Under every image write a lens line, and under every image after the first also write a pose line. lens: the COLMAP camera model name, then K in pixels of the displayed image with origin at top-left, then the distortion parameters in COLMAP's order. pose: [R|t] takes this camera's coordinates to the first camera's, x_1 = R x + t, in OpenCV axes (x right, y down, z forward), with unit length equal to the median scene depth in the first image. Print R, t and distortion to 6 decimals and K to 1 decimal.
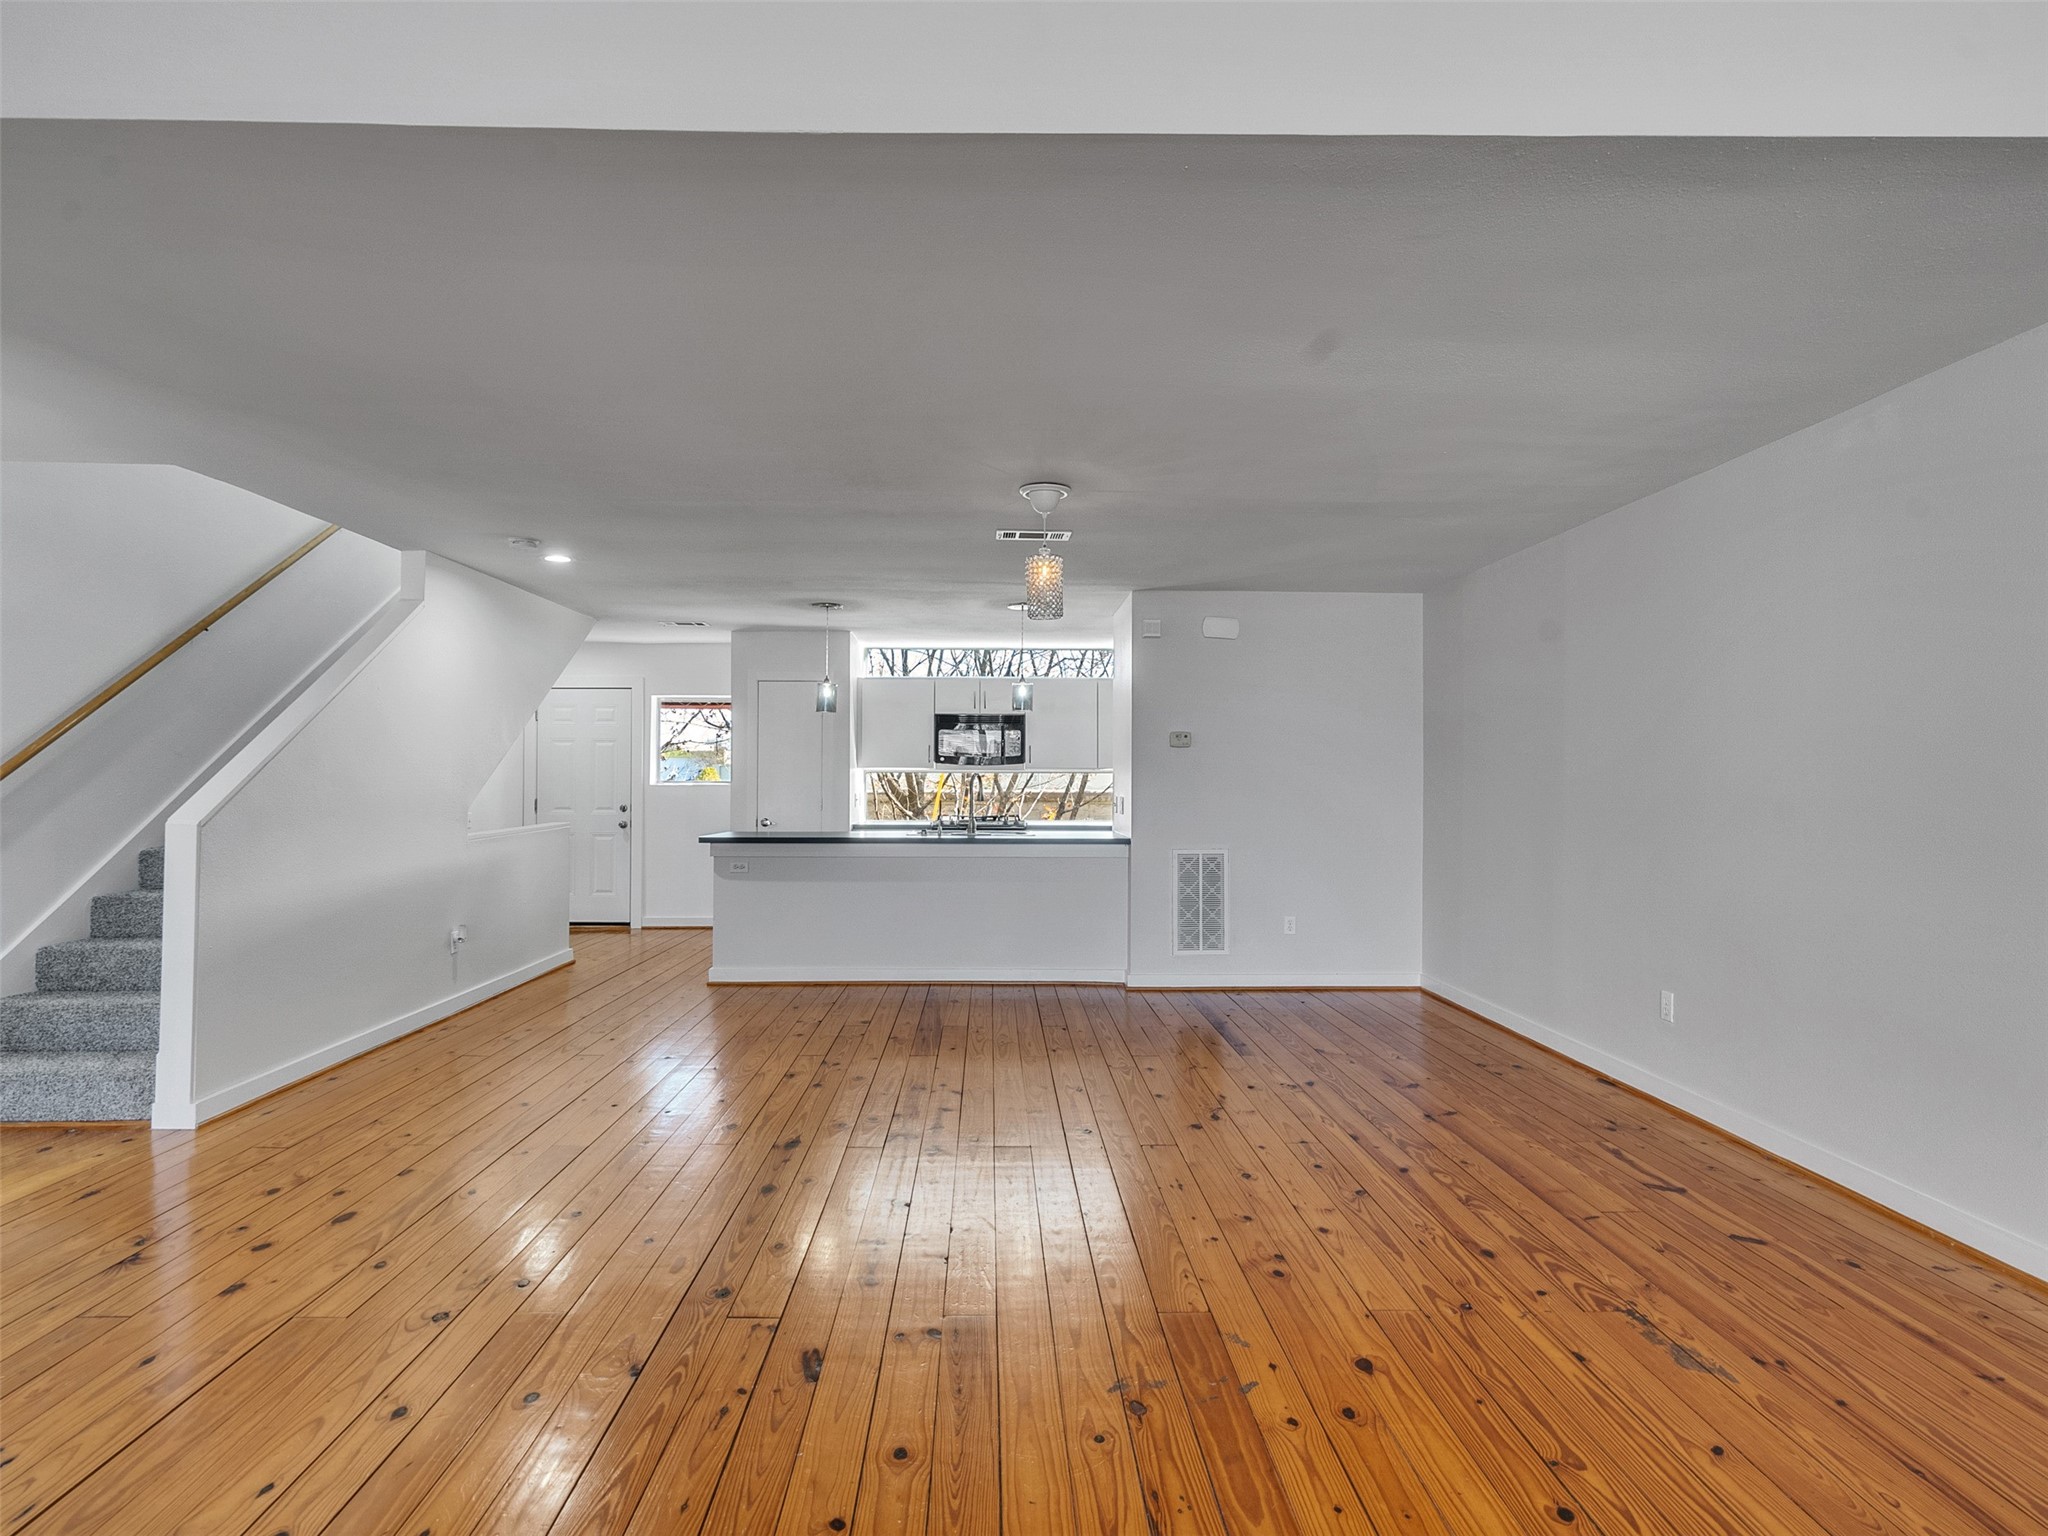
lens RADIAL K [[1081.8, 0, 1005.8], [0, 1081.8, 767.0], [0, 0, 1]] dist [-0.002129, 0.002864]
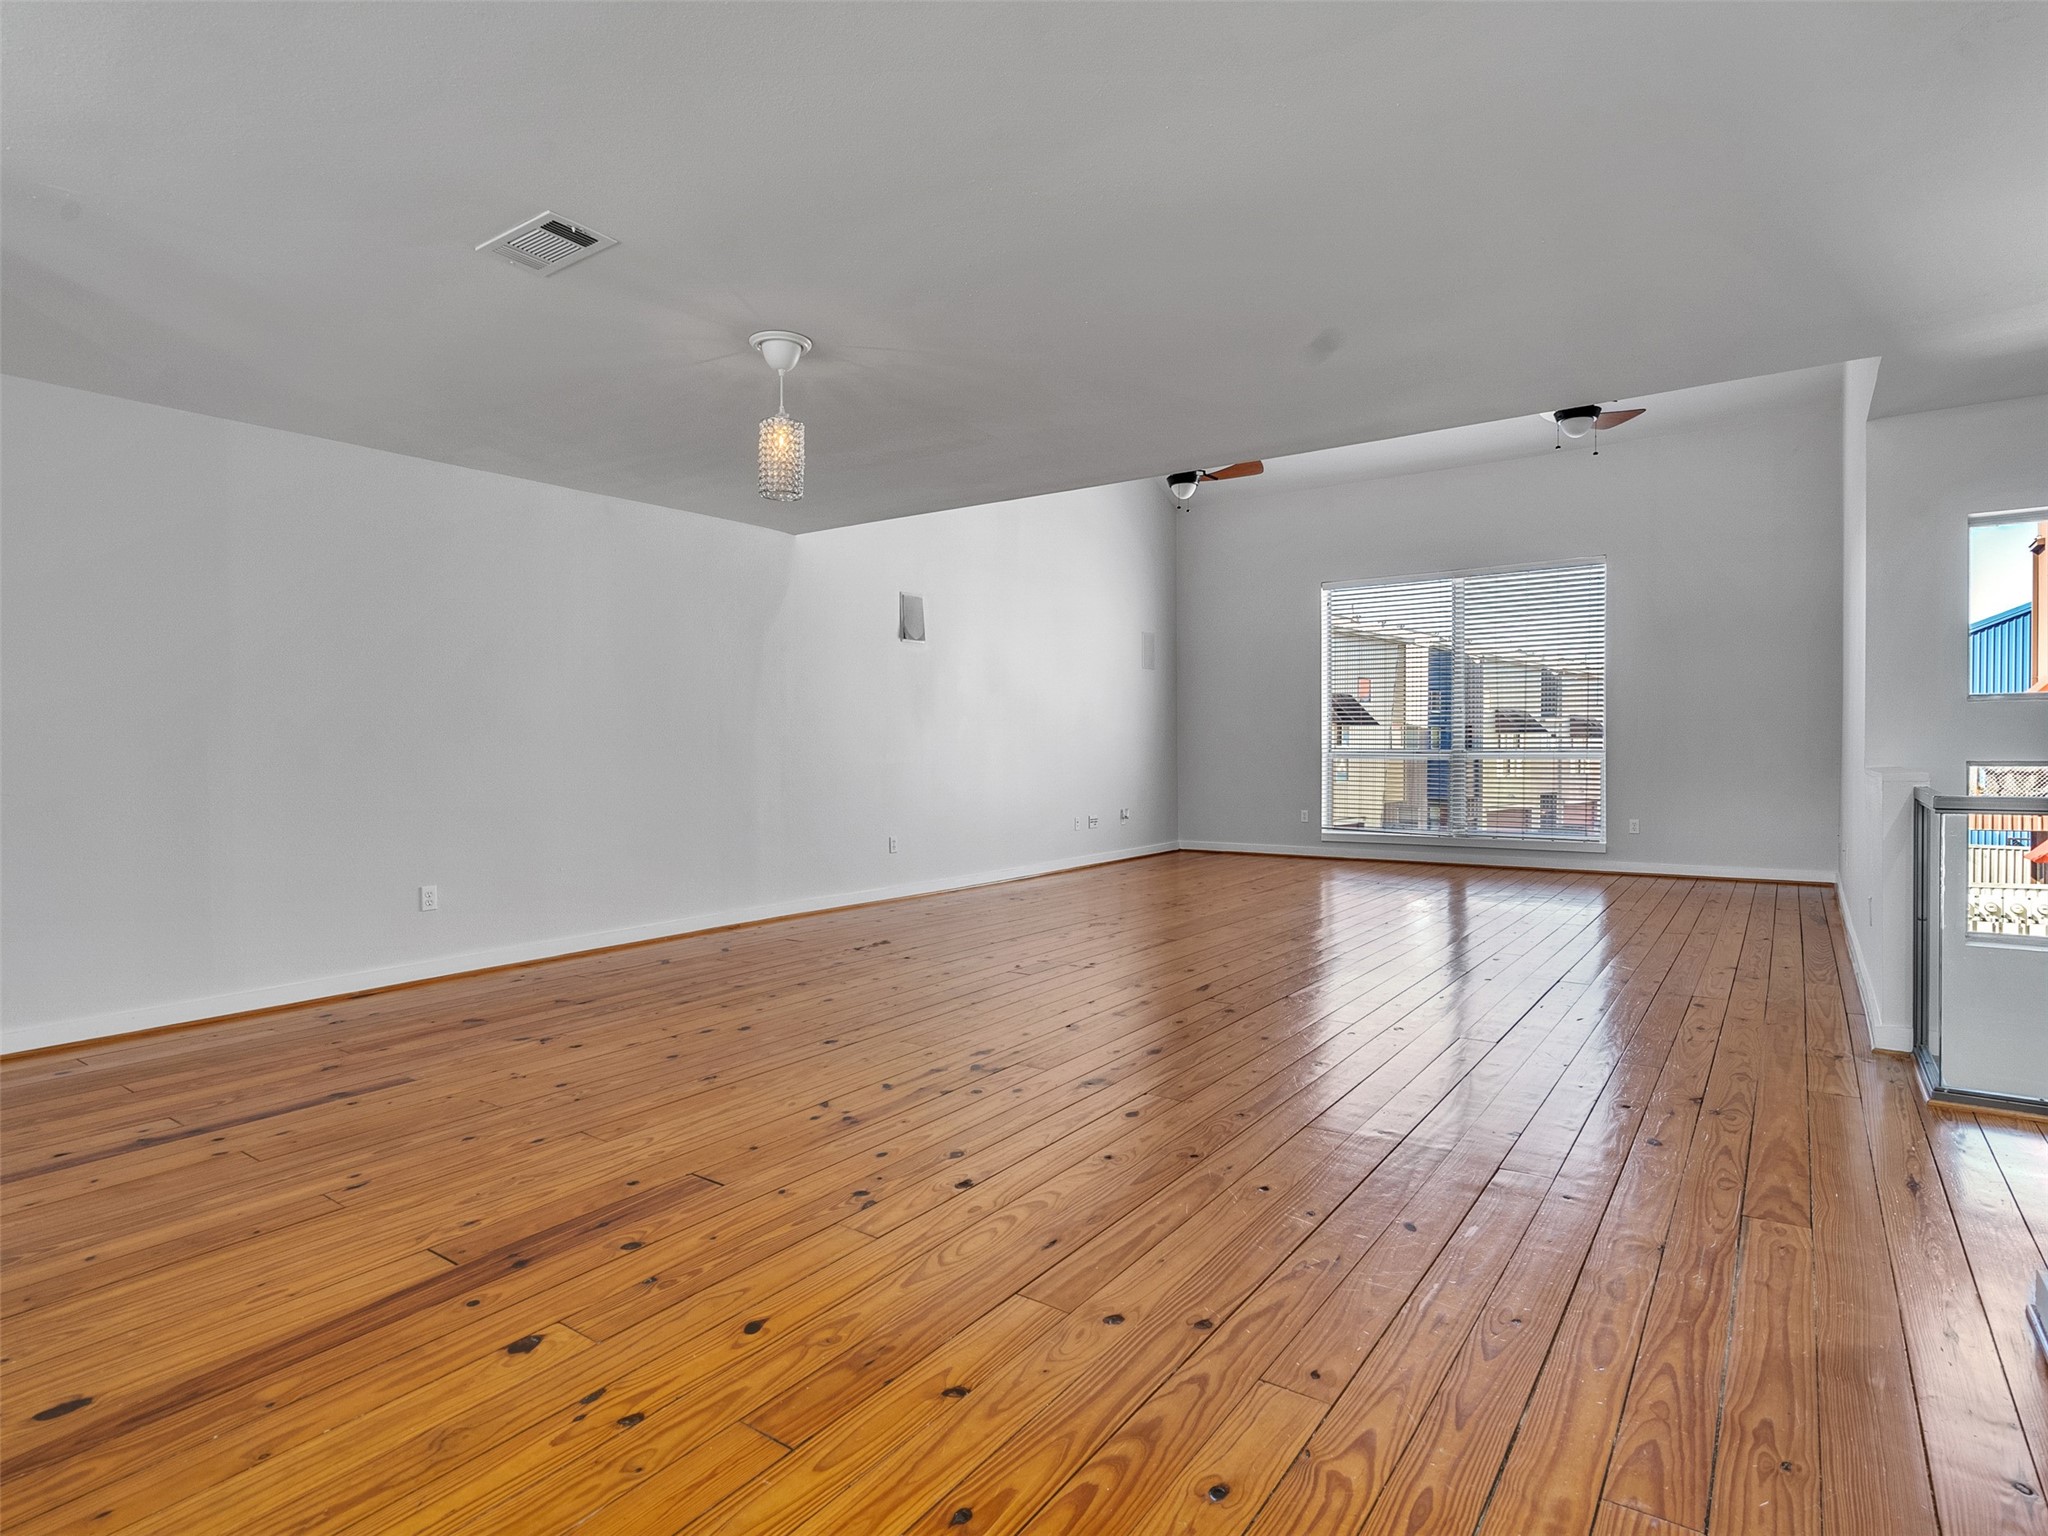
lens RADIAL K [[1081.8, 0, 1007.3], [0, 1081.8, 765.9], [0, 0, 1]] dist [-0.002129, 0.002864]
pose [[-0.797809, -0.009151, 0.602841, -0.391969], [-0.001590, 0.999913, 0.013074, 0.038385], [-0.602909, 0.009472, -0.797754, 1.004993]]
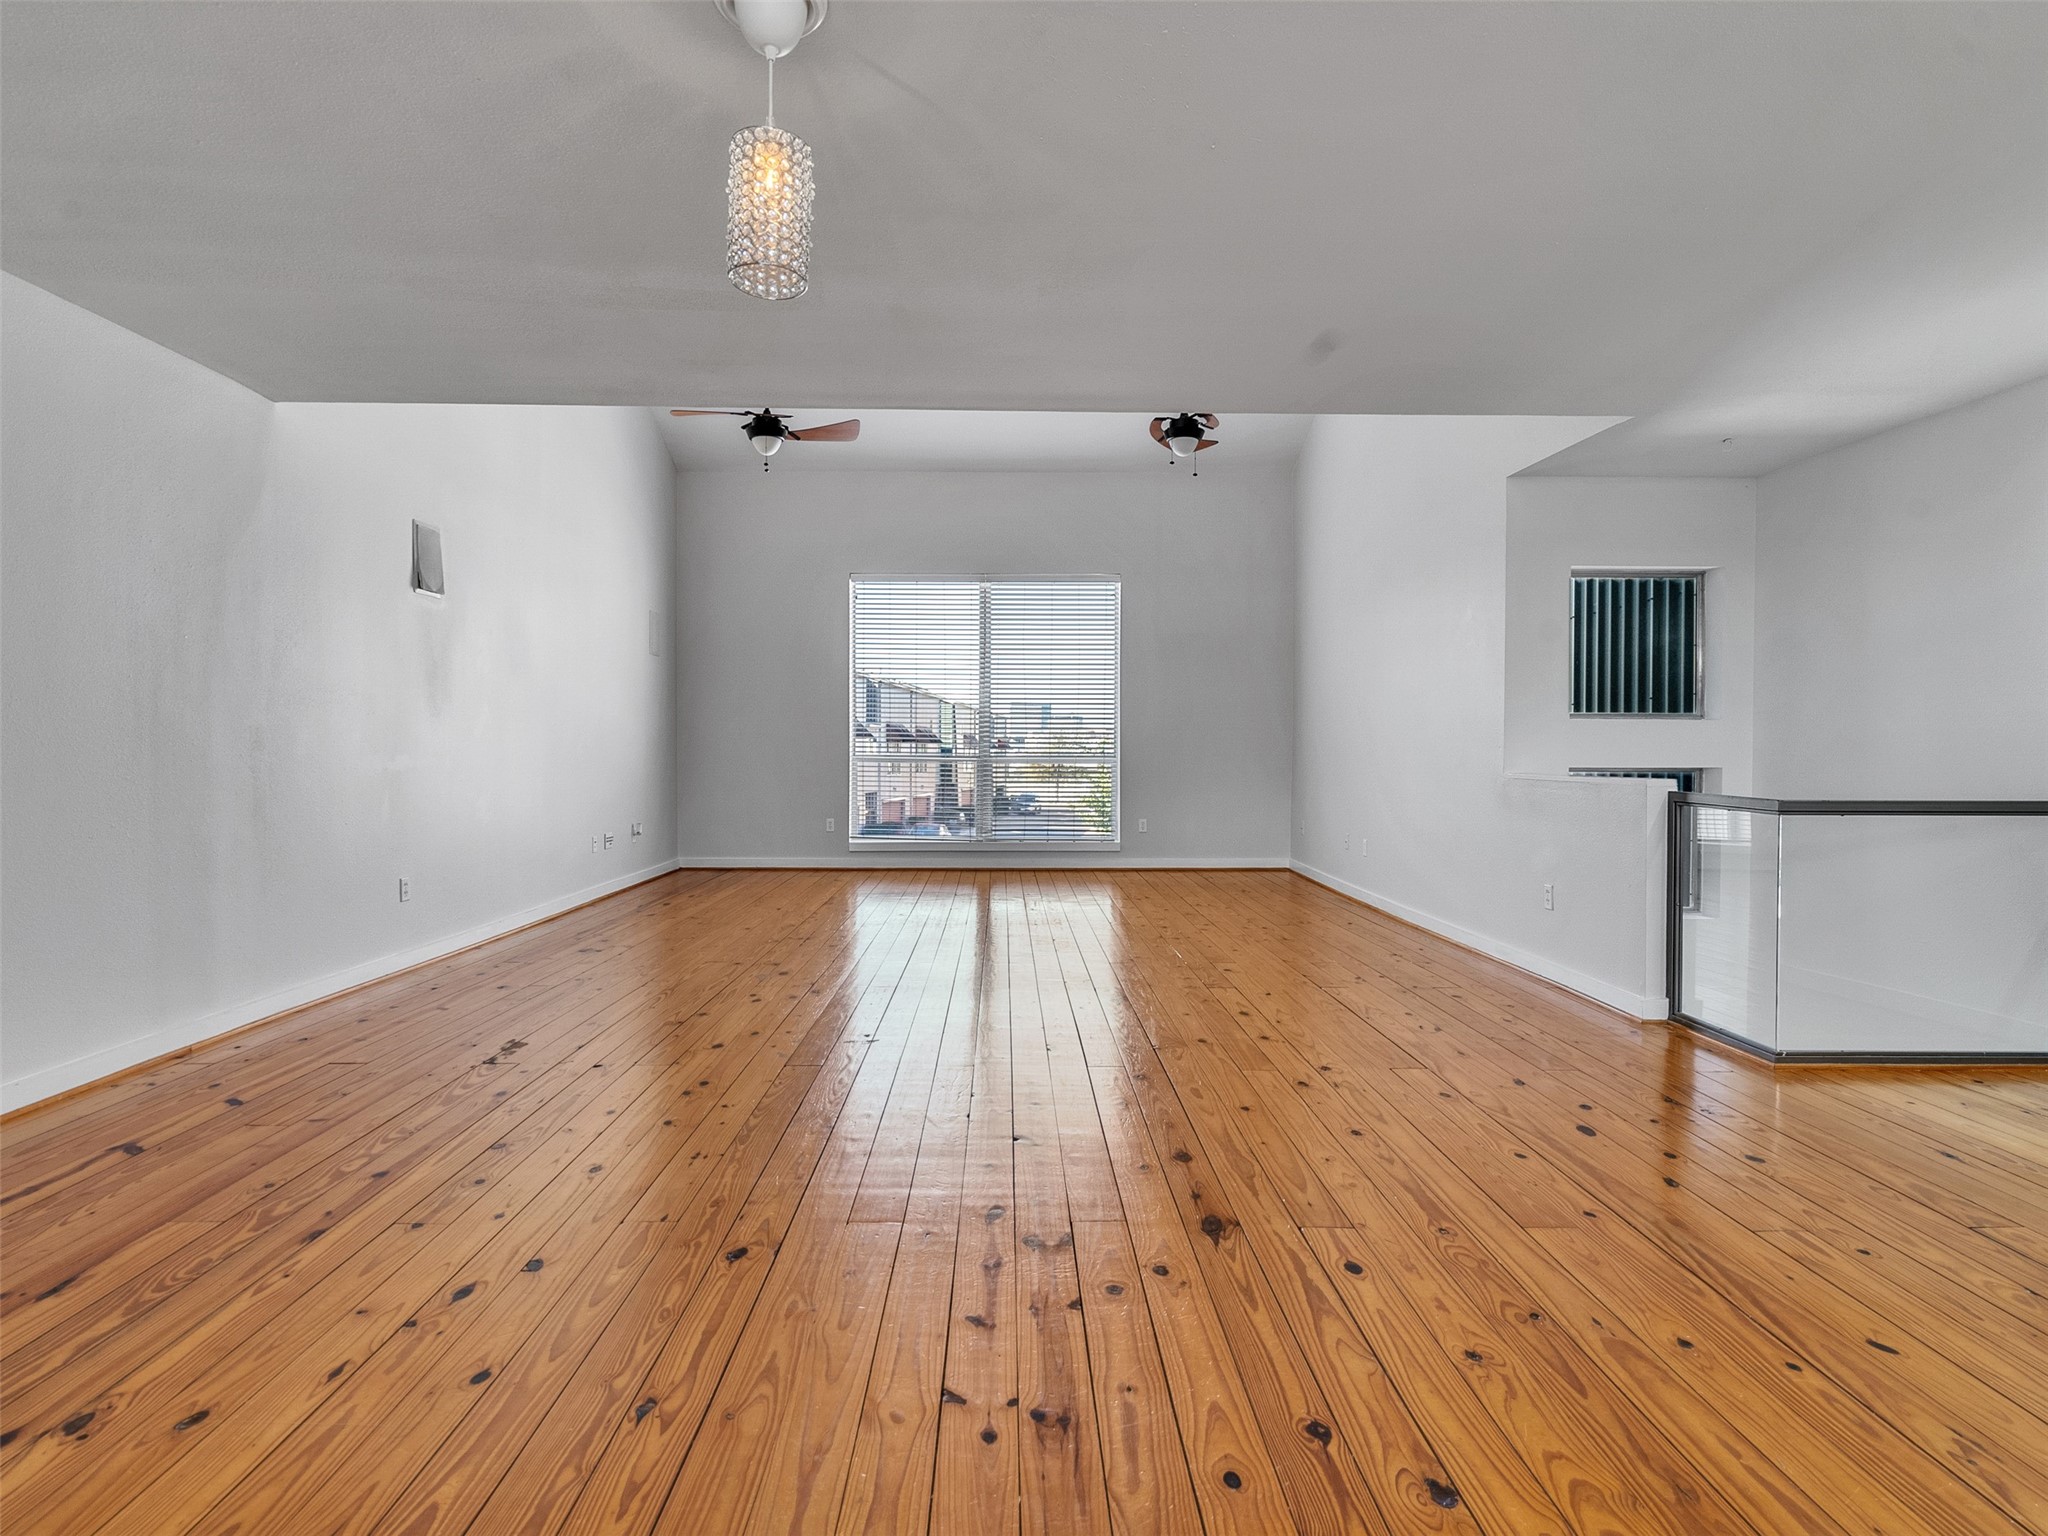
lens RADIAL K [[1081.8, 0, 1004.4], [0, 1081.8, 764.2], [0, 0, 1]] dist [-0.002129, 0.002864]
pose [[-0.999809, -0.007905, 0.017896, -0.046414], [-0.007795, 0.999950, 0.006232, 0.038703], [-0.017944, 0.006091, -0.999820, 0.933091]]
